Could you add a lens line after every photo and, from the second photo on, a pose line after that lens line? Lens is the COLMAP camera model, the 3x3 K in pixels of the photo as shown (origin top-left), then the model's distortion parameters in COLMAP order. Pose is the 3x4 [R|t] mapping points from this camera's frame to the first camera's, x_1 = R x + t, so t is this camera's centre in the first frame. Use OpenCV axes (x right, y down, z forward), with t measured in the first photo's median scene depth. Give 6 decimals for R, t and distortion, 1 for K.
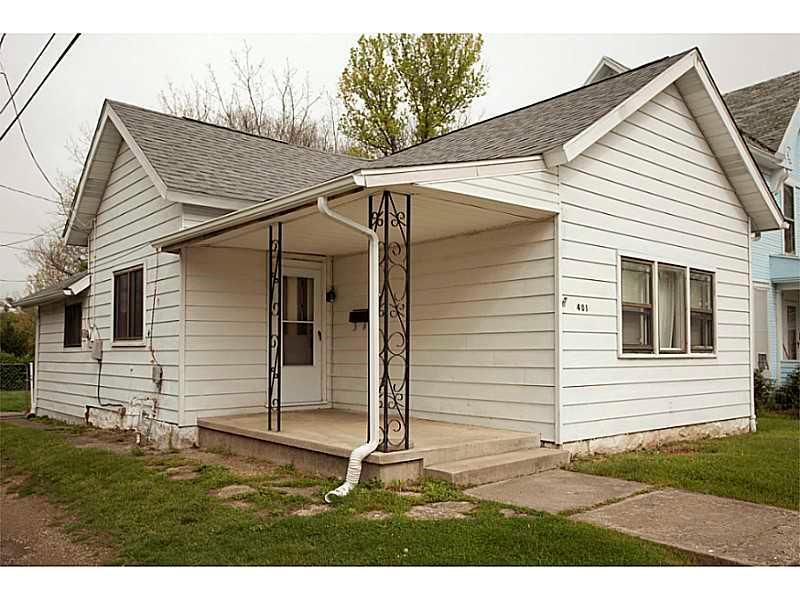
lens RADIAL K [[653.2, 0, 400.0], [0, 653.2, 299.9], [0, 0, 1]] dist [-0.008112, 0.002737]
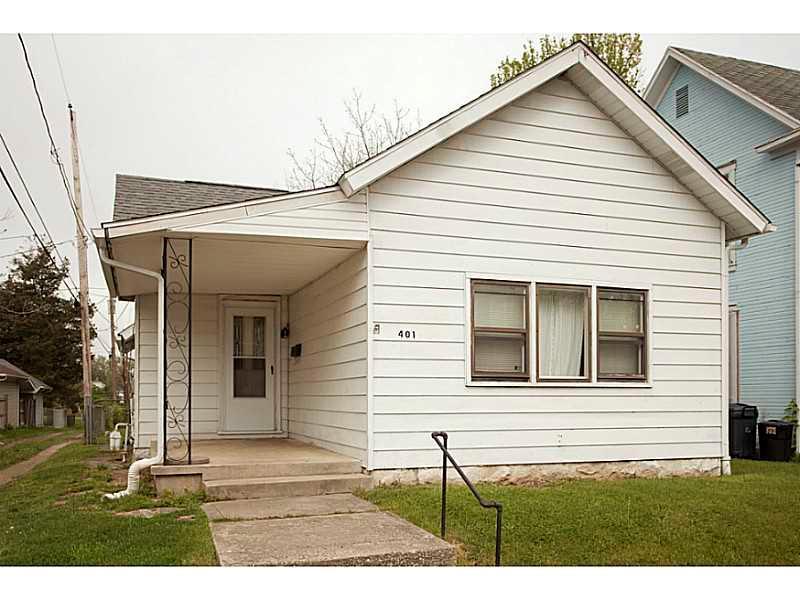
lens RADIAL K [[690.2, 0, 394.8], [0, 690.2, 353.3], [0, 0, 1]] dist [-0.039510, 0.011542]
pose [[0.927483, -0.024874, -0.373037, 0.564327], [0.031017, 0.999464, 0.010474, 0.025051], [0.372576, -0.021285, 0.927757, 0.024219]]
